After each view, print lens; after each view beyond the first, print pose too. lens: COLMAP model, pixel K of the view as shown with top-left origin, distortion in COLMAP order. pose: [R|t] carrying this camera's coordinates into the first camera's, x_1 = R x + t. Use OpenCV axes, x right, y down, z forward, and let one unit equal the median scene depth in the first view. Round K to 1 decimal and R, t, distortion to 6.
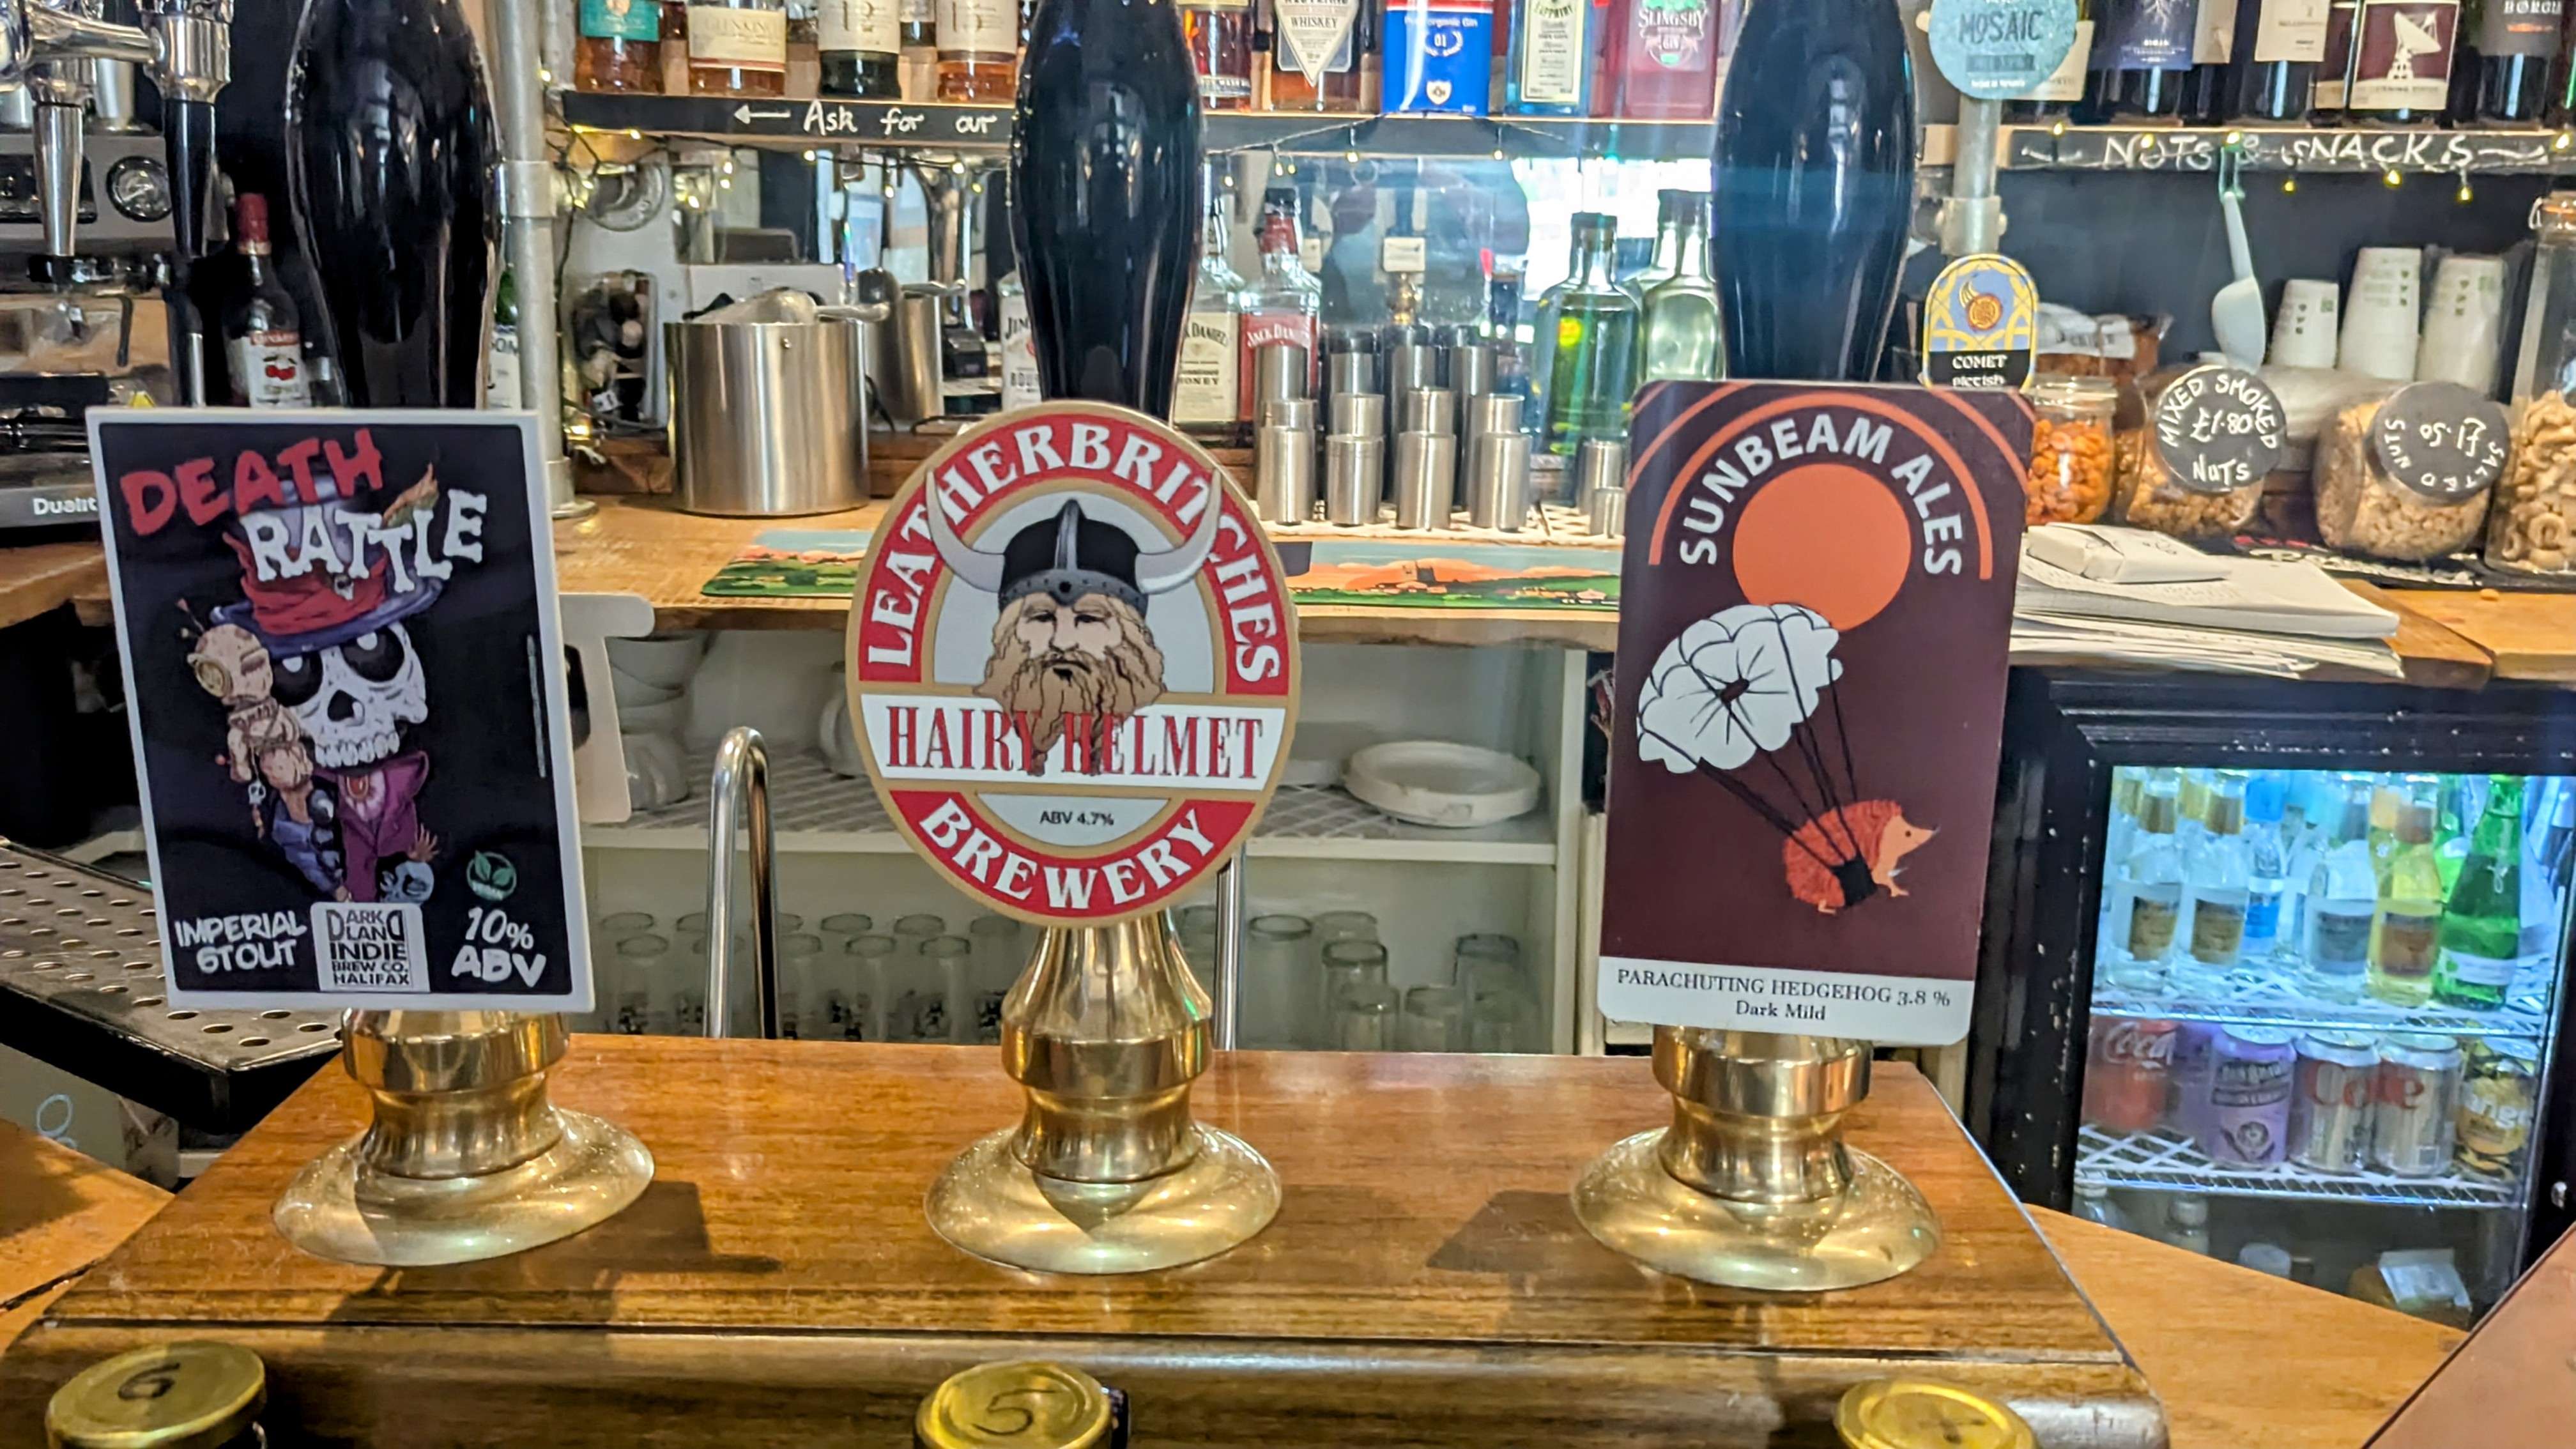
lens RADIAL K [[1776.1, 0, 1285.0], [0, 1776.1, 740.7], [0, 0, 1]] dist [-0.007237, 0.004507]
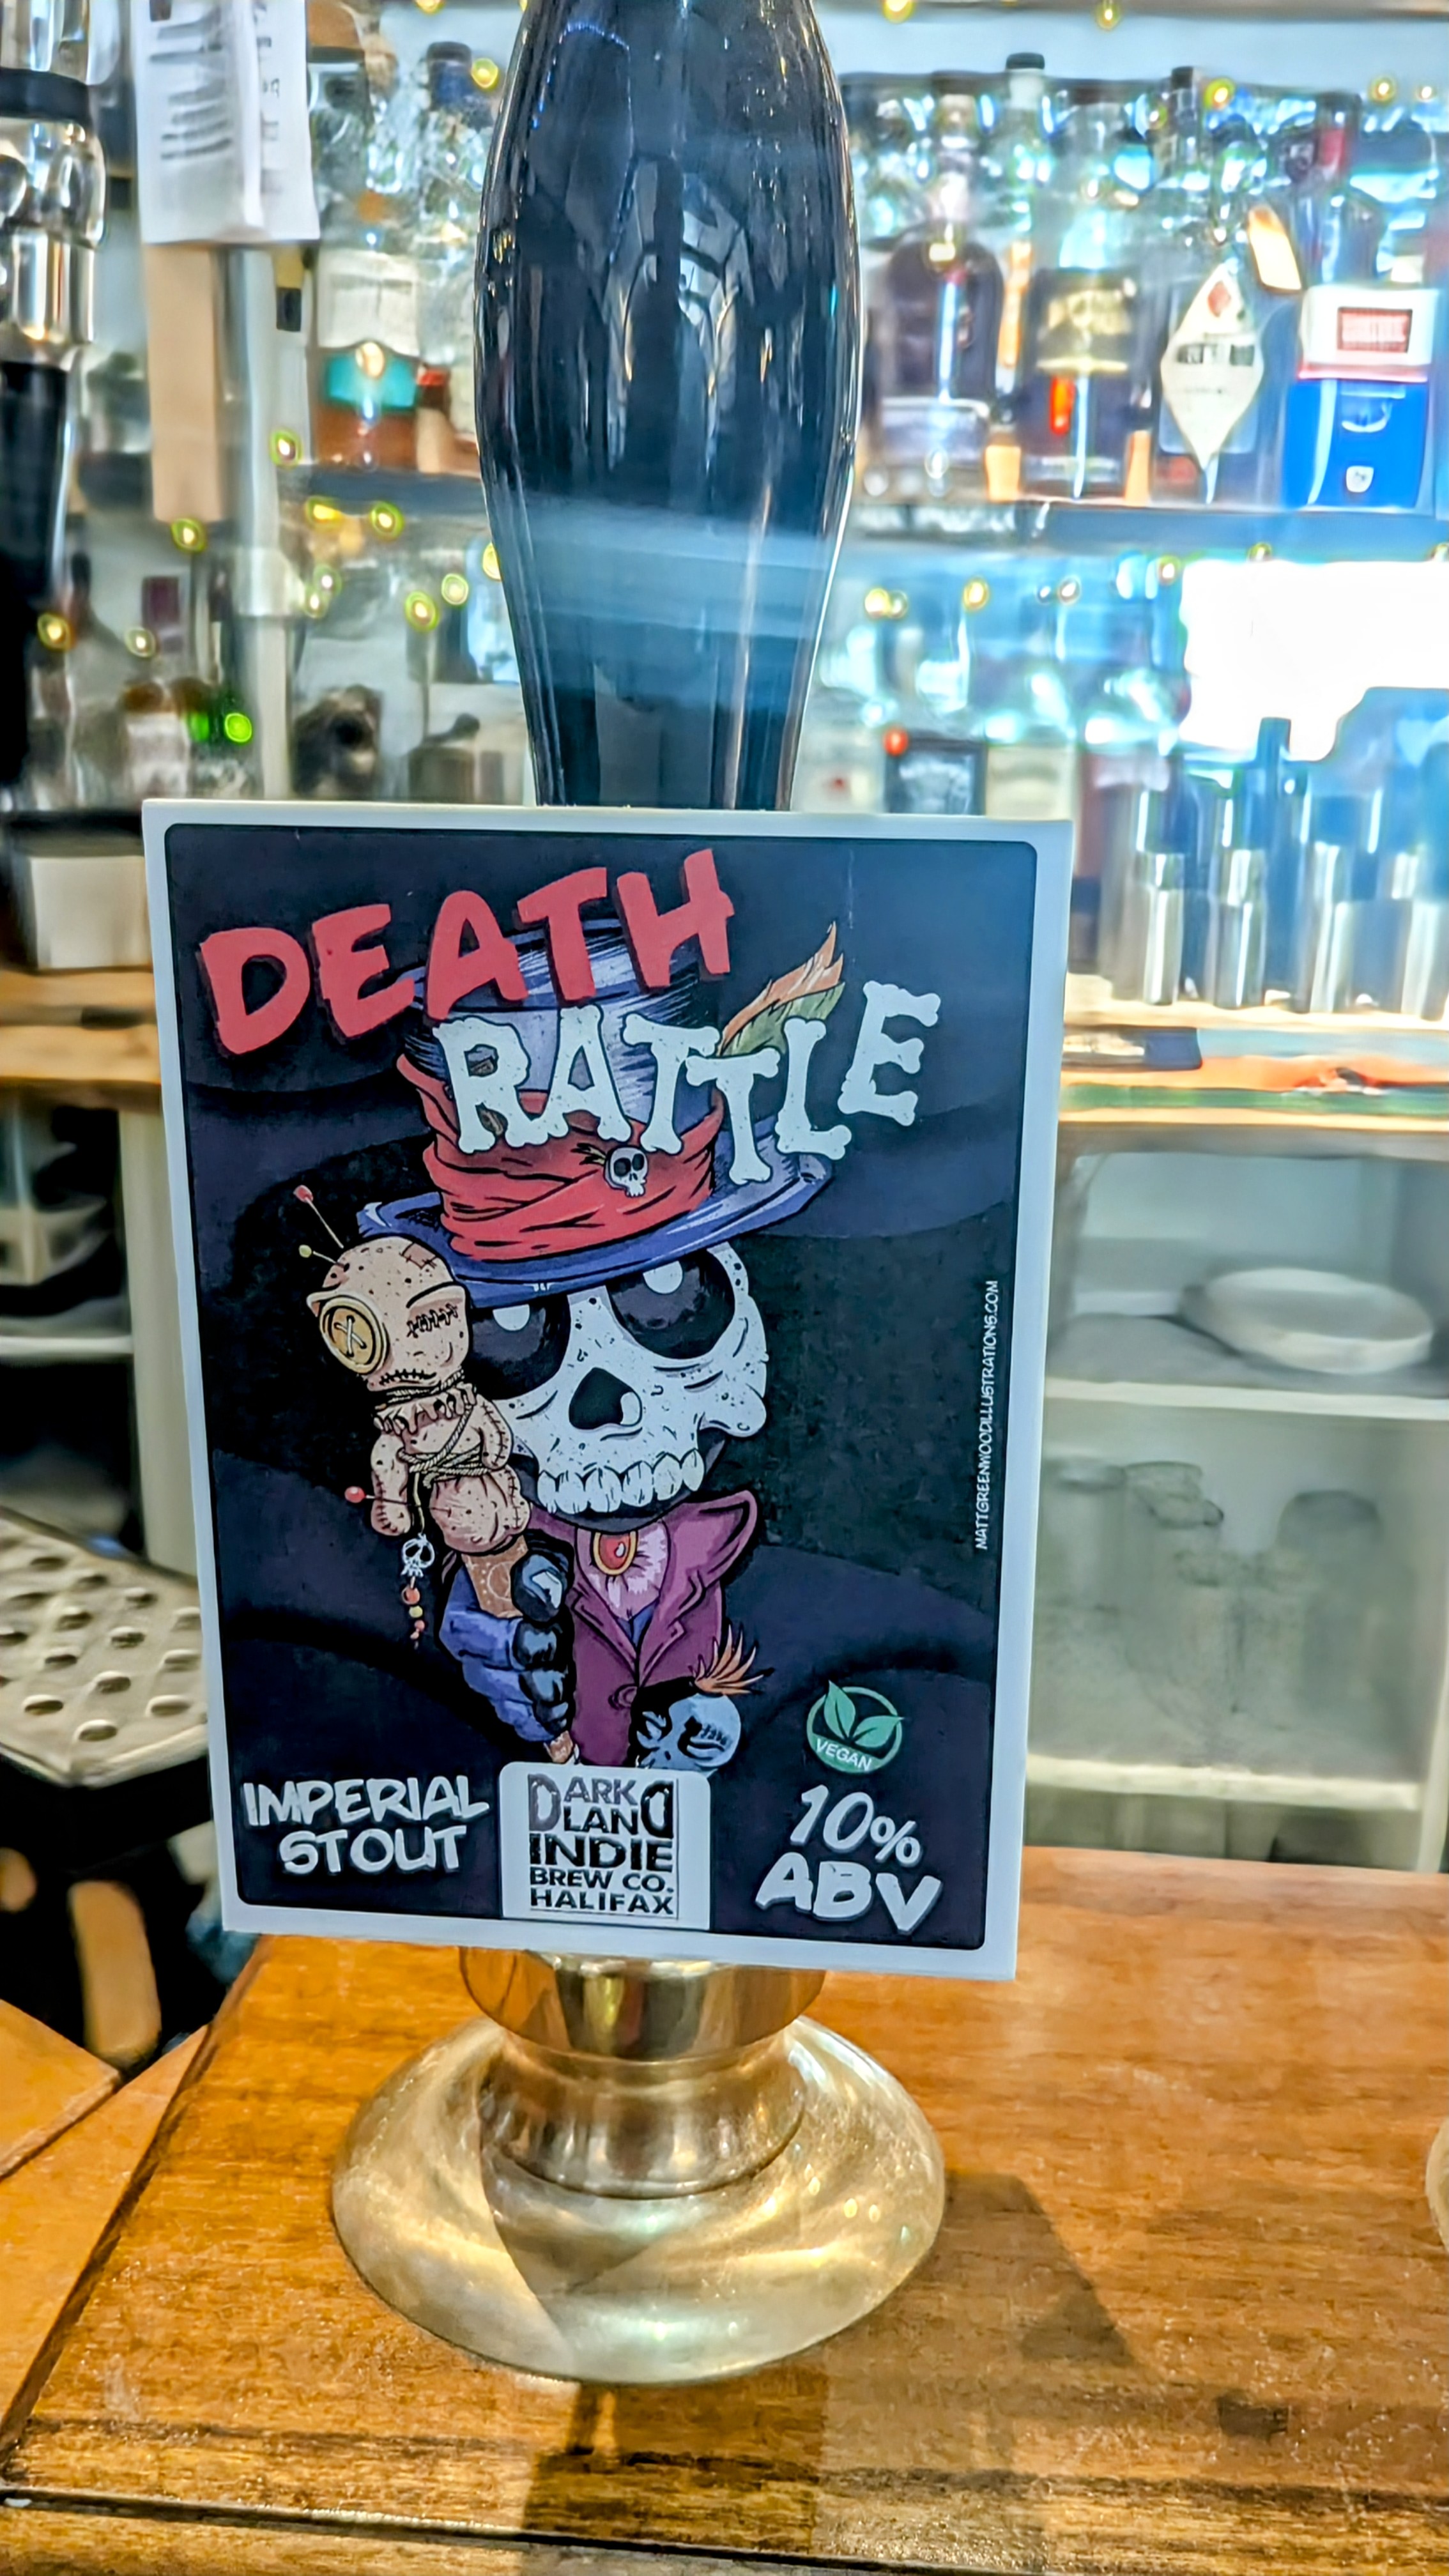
lens RADIAL K [[1776.1, 0, 730.6], [0, 1776.1, 1272.5], [0, 0, 1]] dist [-0.007237, 0.004507]
pose [[0.998034, 0.031976, -0.053897, -0.460453], [-0.029831, 0.998749, 0.040144, -0.076524], [0.055113, -0.038457, 0.997739, 0.487805]]
